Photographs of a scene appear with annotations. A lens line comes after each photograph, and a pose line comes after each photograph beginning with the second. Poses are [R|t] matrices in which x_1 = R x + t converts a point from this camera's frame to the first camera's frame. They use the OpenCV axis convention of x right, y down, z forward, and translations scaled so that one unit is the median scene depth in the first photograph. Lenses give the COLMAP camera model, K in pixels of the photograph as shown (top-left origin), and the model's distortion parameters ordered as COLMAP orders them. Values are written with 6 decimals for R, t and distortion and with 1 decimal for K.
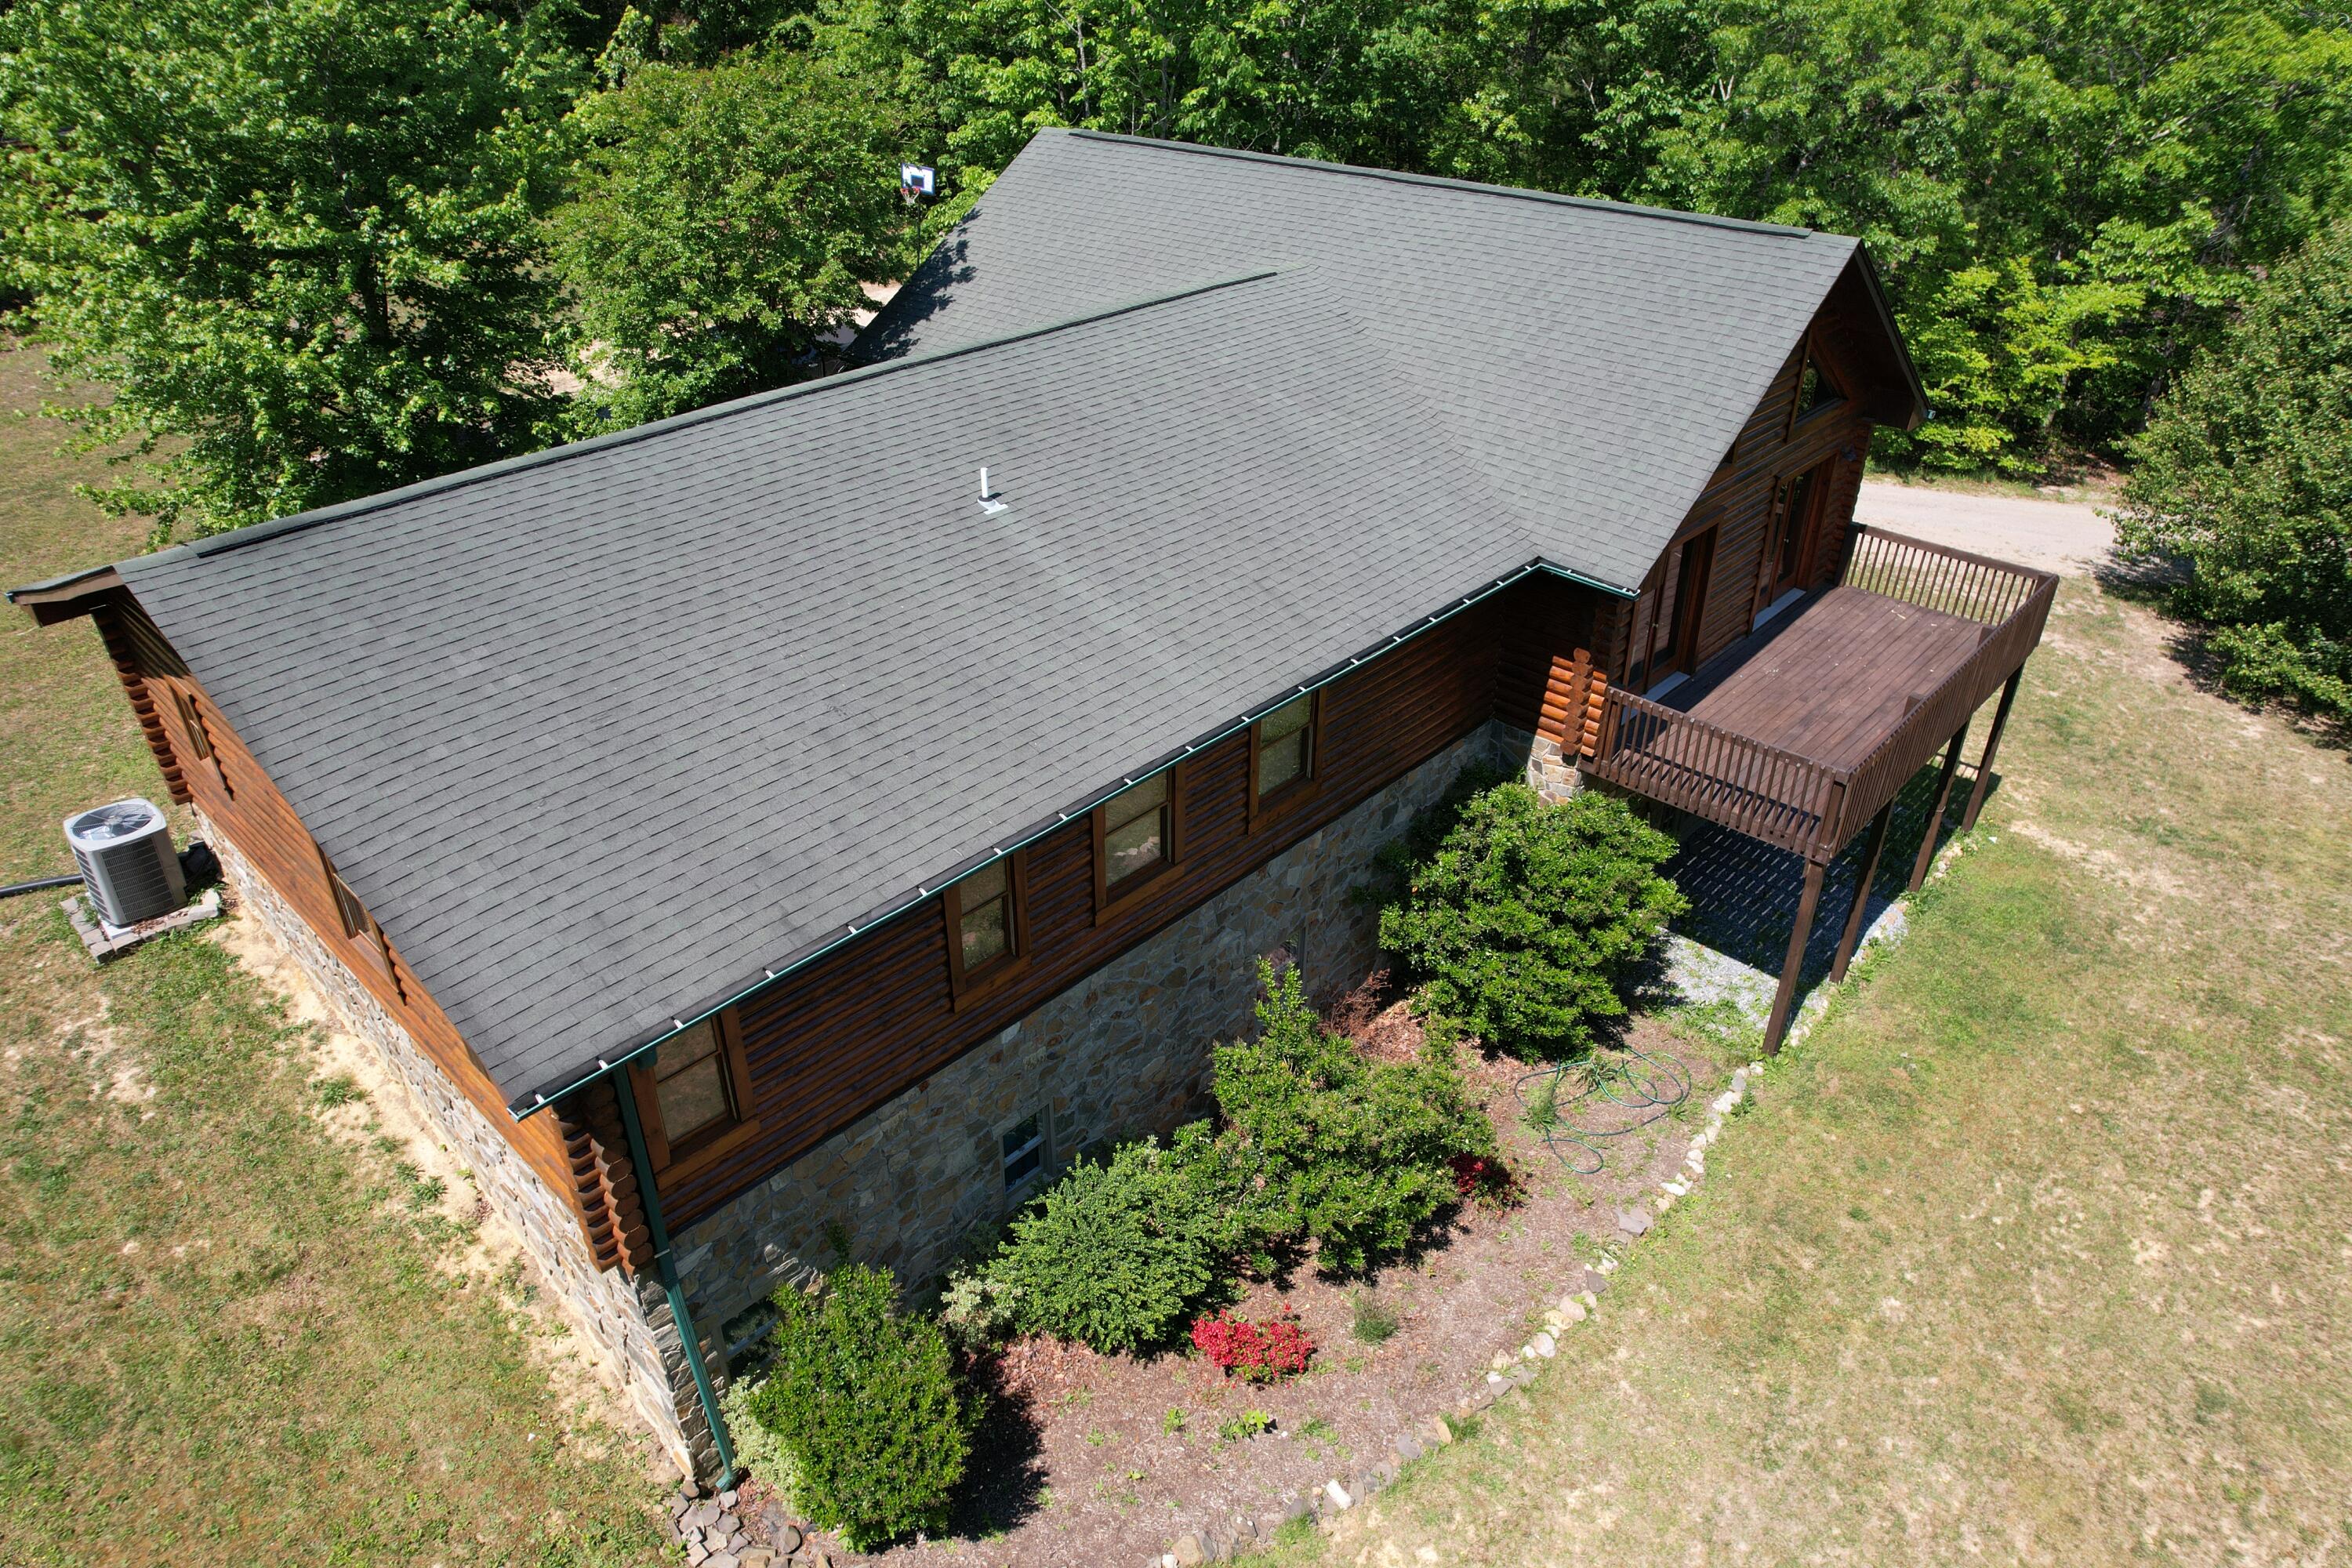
lens RADIAL K [[1498.7, 0, 1164.1], [0, 1498.7, 800.4], [0, 0, 1]] dist [-0.079318, 0.070925]
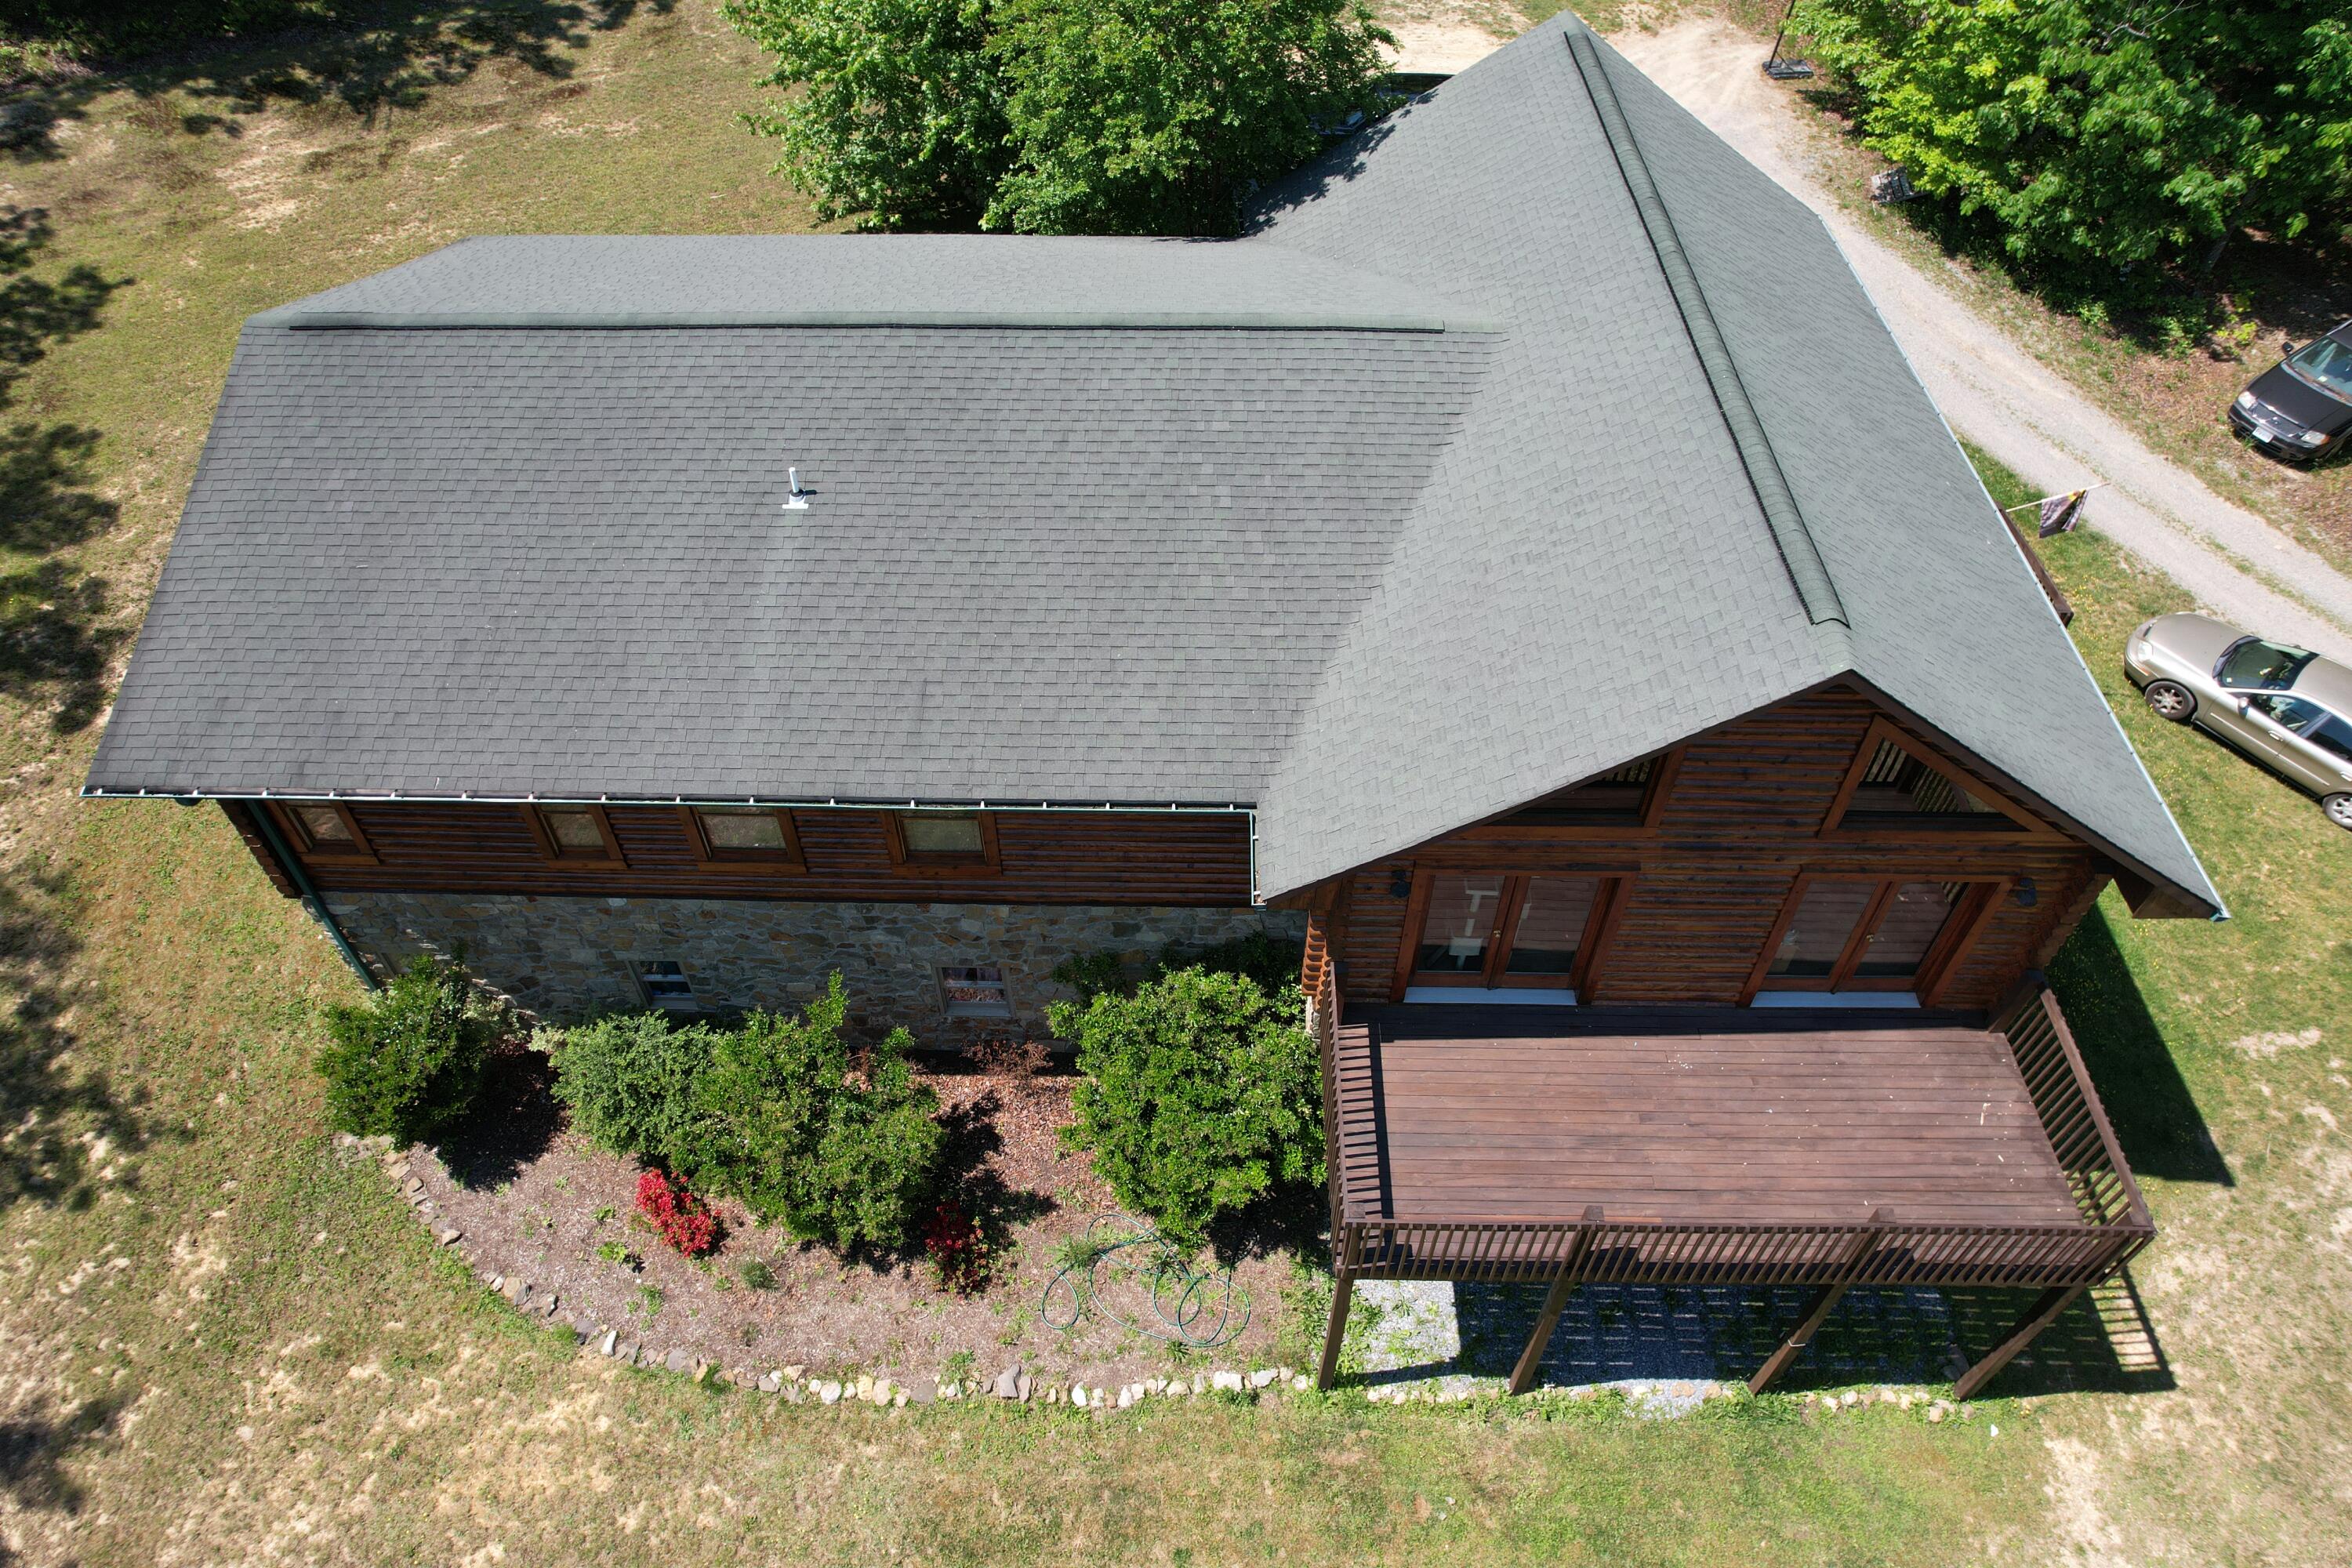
lens RADIAL K [[1498.7, 0, 1173.9], [0, 1498.7, 796.1], [0, 0, 1]] dist [-0.079318, 0.070925]
pose [[0.669893, 0.547022, -0.502007, 0.724992], [-0.388591, 0.834459, 0.390738, -0.540742], [0.632646, -0.066677, 0.771565, 0.306239]]
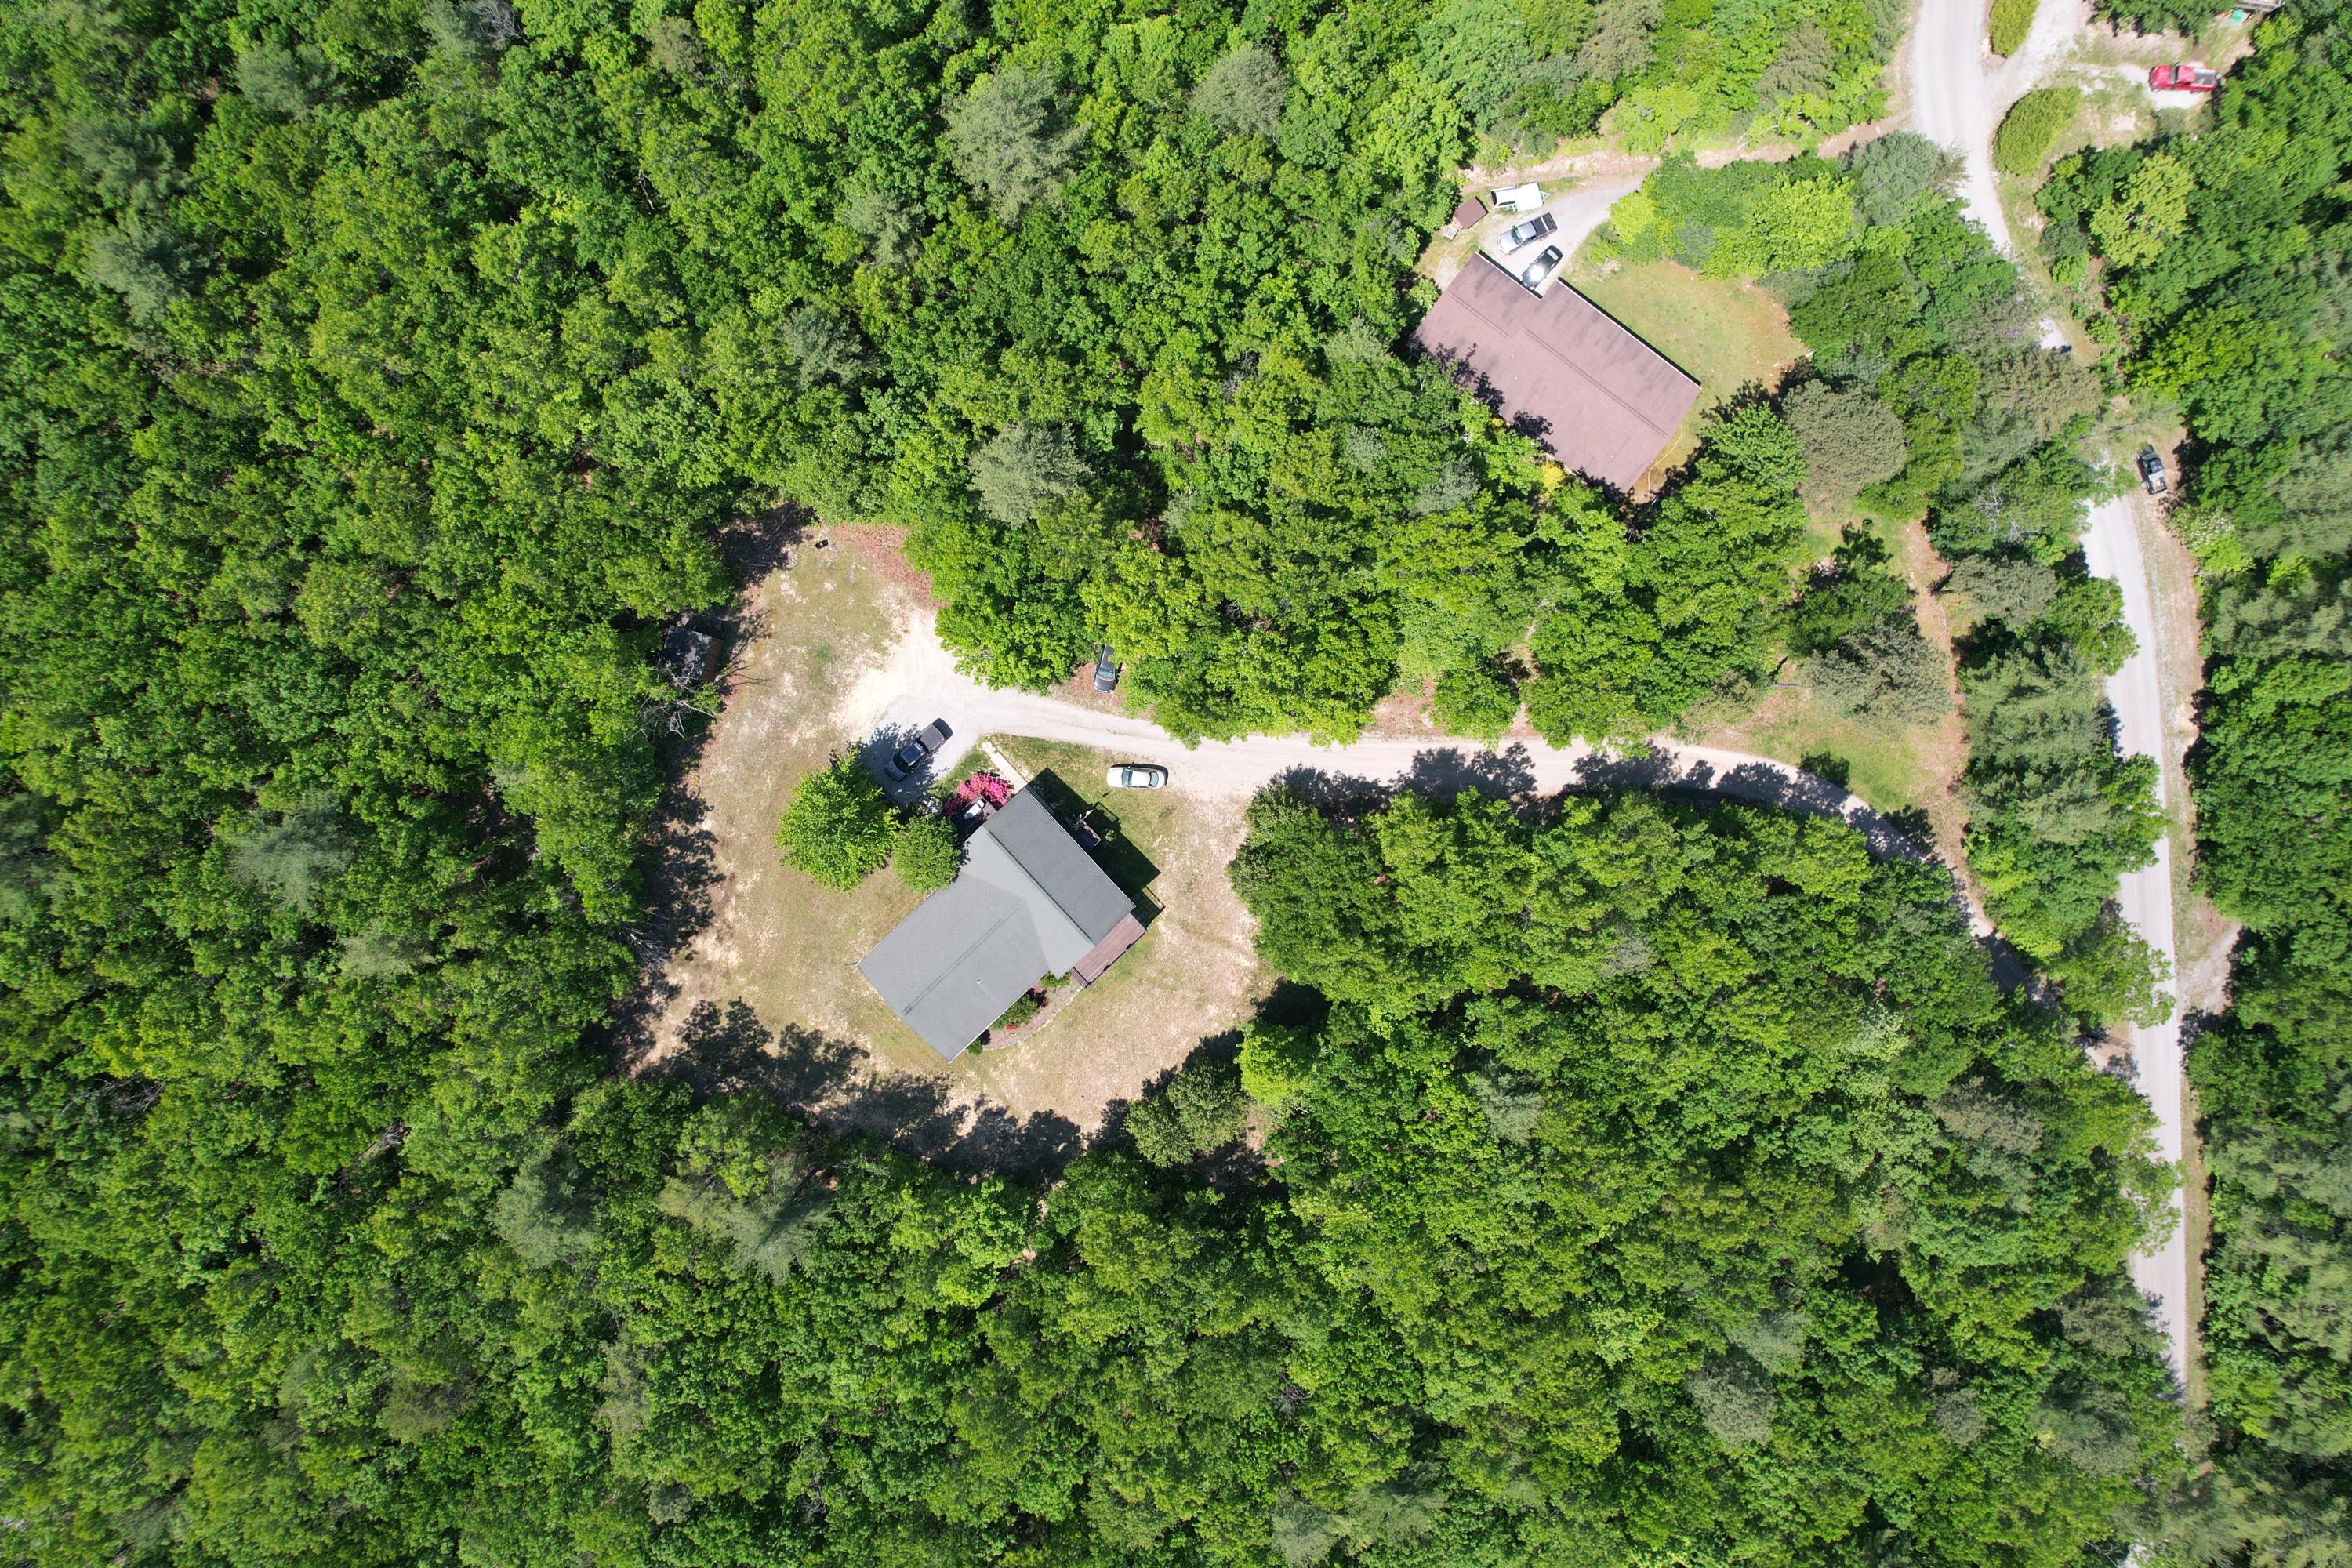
lens RADIAL K [[1498.7, 0, 1160.3], [0, 1498.7, 782.6], [0, 0, 1]] dist [-0.079318, 0.070925]
pose [[0.997848, 0.062420, 0.020071, 0.664346], [-0.049223, 0.510915, 0.858221, -8.023775], [0.043315, -0.857362, 0.512888, -2.311546]]
